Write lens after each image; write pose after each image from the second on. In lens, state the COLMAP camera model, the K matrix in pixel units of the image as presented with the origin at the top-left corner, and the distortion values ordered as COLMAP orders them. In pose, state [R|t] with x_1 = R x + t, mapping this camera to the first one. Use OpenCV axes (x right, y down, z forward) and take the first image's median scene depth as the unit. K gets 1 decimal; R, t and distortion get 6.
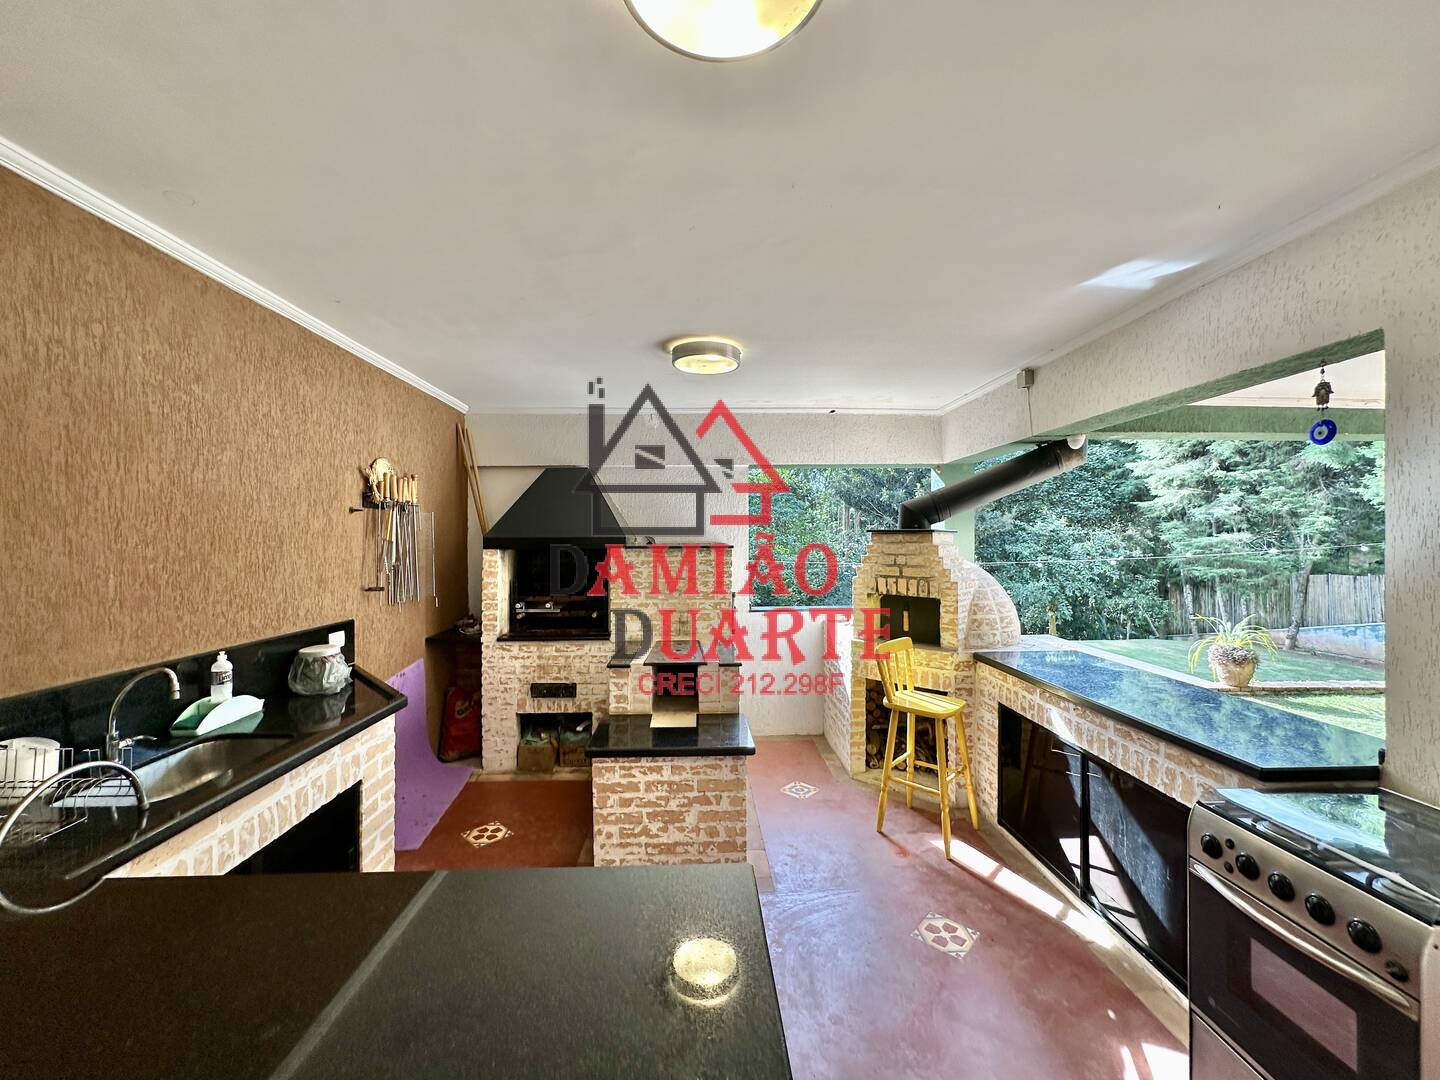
lens RADIAL K [[577.5, 0, 725.8], [0, 577.5, 543.9], [0, 0, 1]] dist [-0.001989, -0.000513]
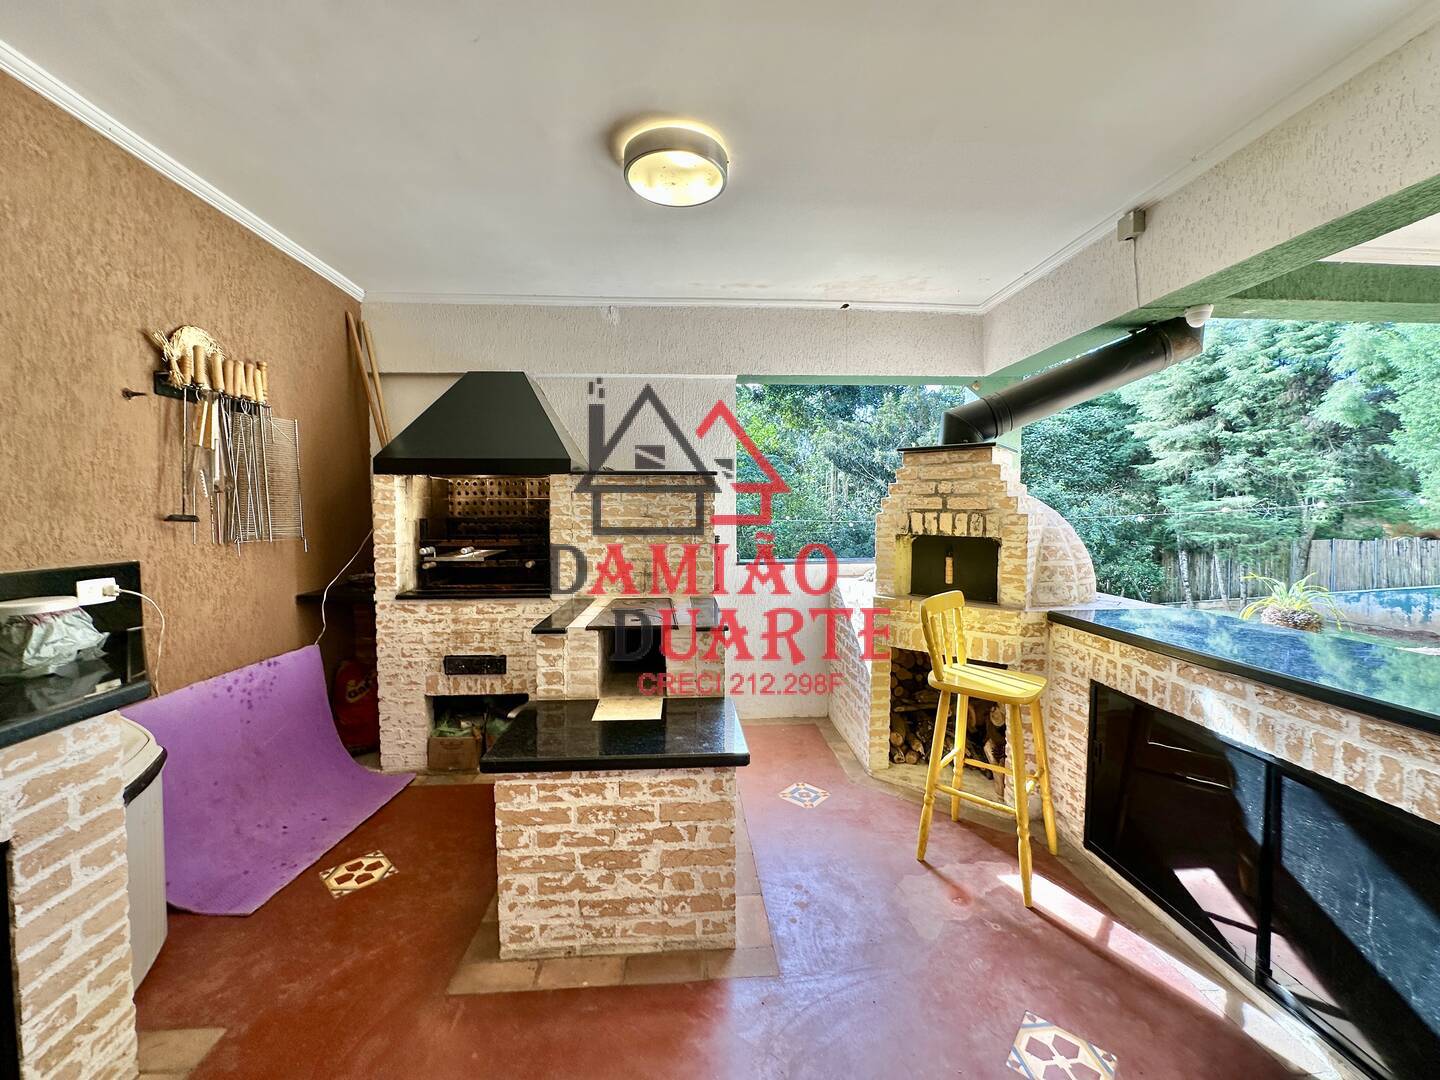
lens RADIAL K [[577.5, 0, 725.8], [0, 577.5, 543.9], [0, 0, 1]] dist [-0.001989, -0.000513]
pose [[0.999622, 0.000743, 0.027478, 0.005098], [-0.002120, 0.998740, 0.050141, 0.065459], [-0.027406, -0.050180, 0.998364, 0.280213]]
